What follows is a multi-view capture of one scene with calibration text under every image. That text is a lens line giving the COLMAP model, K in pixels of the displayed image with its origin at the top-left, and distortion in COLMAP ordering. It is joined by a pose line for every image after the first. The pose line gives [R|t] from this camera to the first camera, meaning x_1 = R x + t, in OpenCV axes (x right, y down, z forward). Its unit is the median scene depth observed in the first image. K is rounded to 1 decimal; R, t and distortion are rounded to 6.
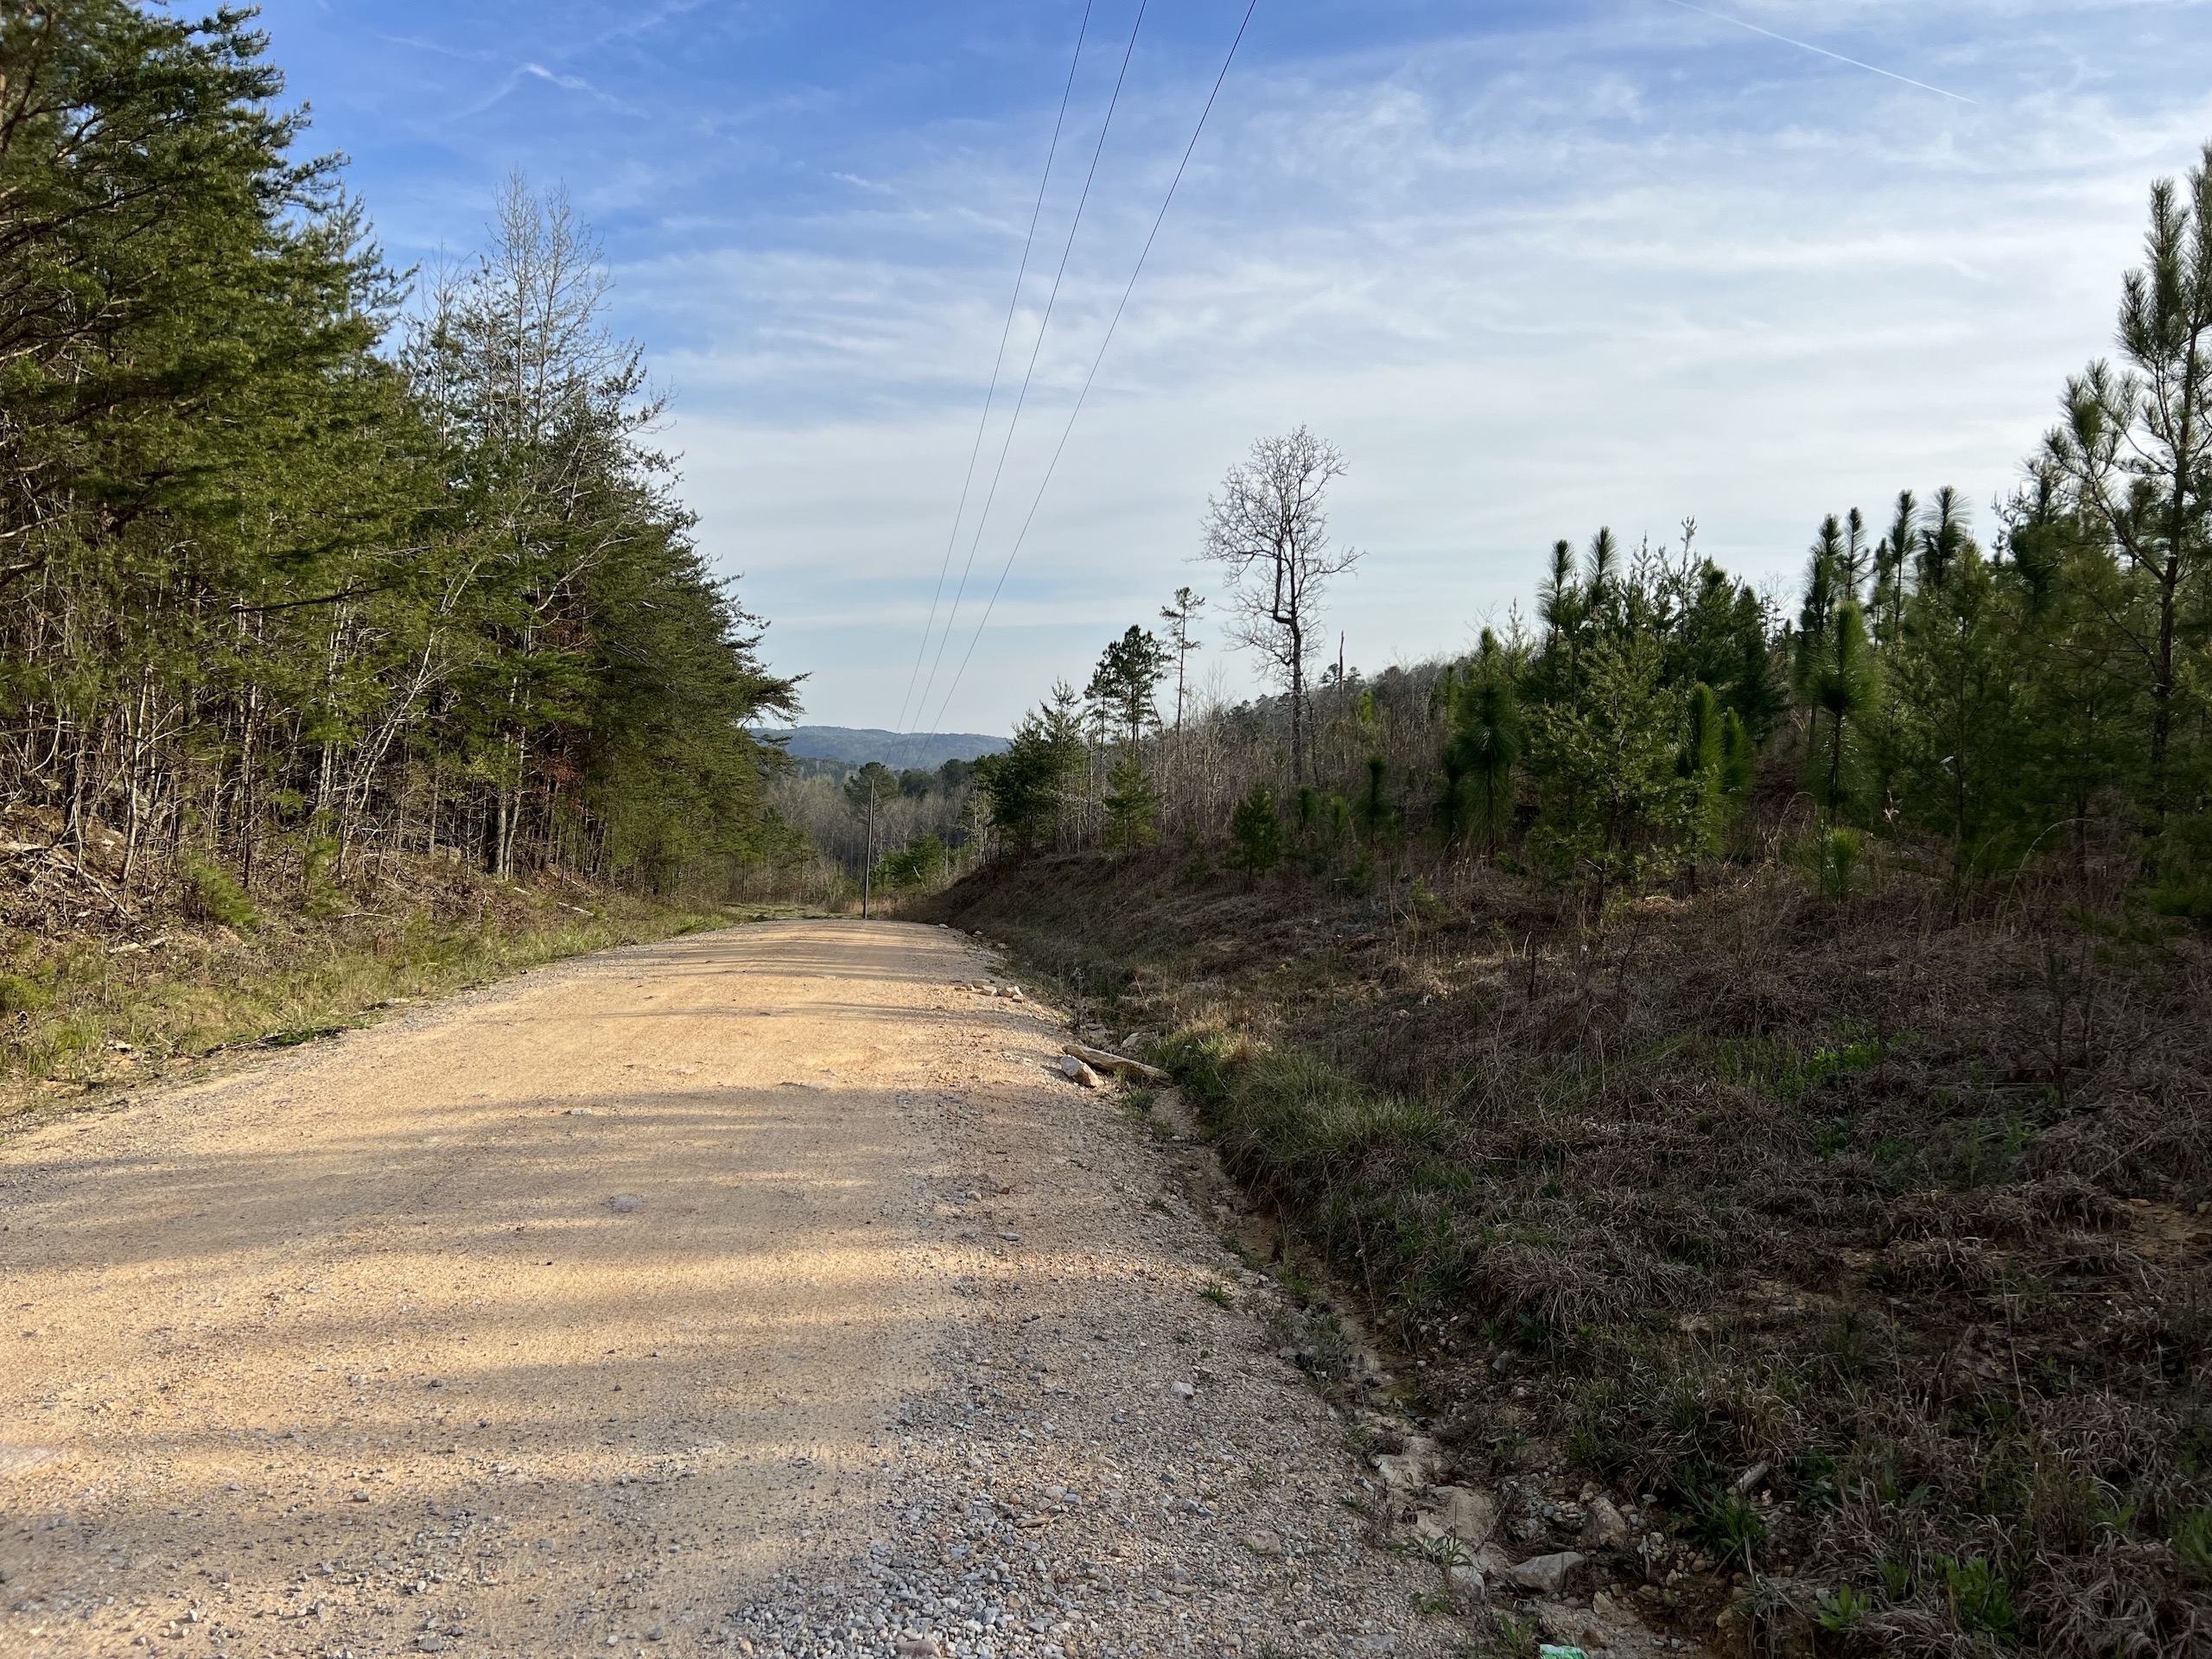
lens RADIAL K [[1512.8, 0, 1112.7], [0, 1512.8, 834.2], [0, 0, 1]] dist [0.001117, -0.000207]
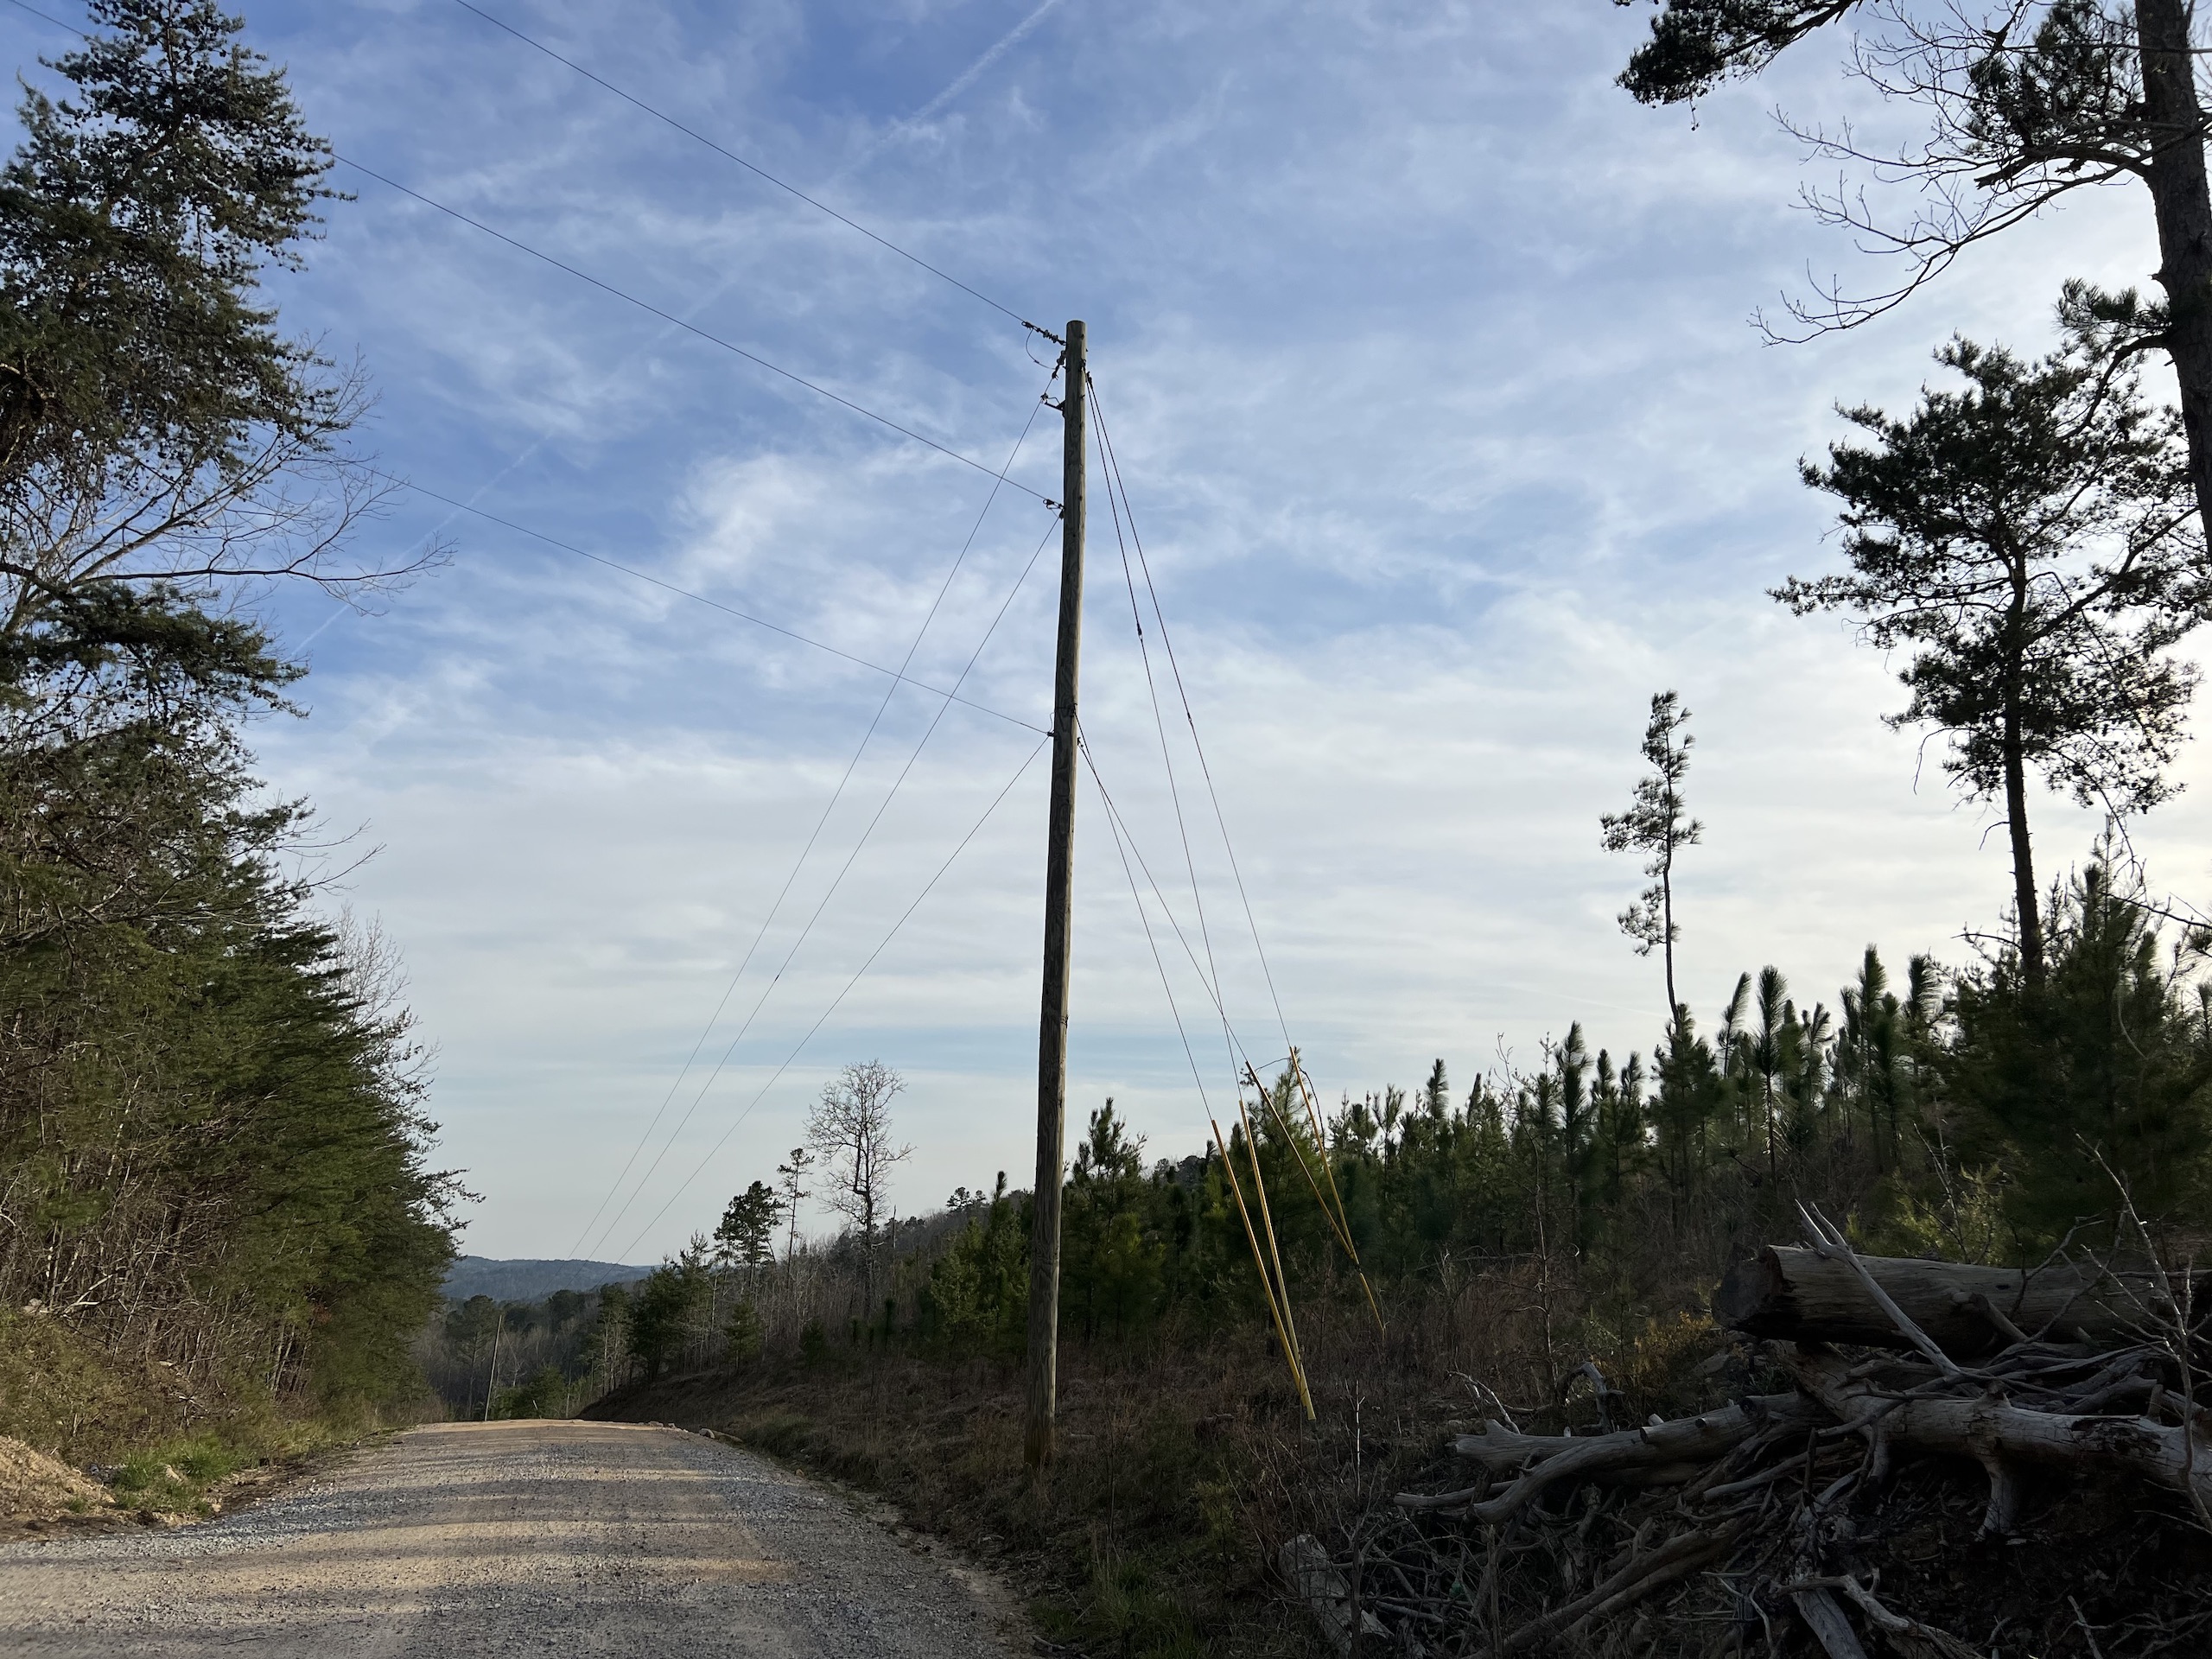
lens RADIAL K [[1512.8, 0, 1112.7], [0, 1512.8, 834.2], [0, 0, 1]] dist [0.001117, -0.000207]
pose [[0.972892, 0.050671, 0.225642, 0.005660], [0.026770, 0.944467, -0.327514, 0.011999], [-0.229707, 0.324676, 0.917508, -0.455048]]
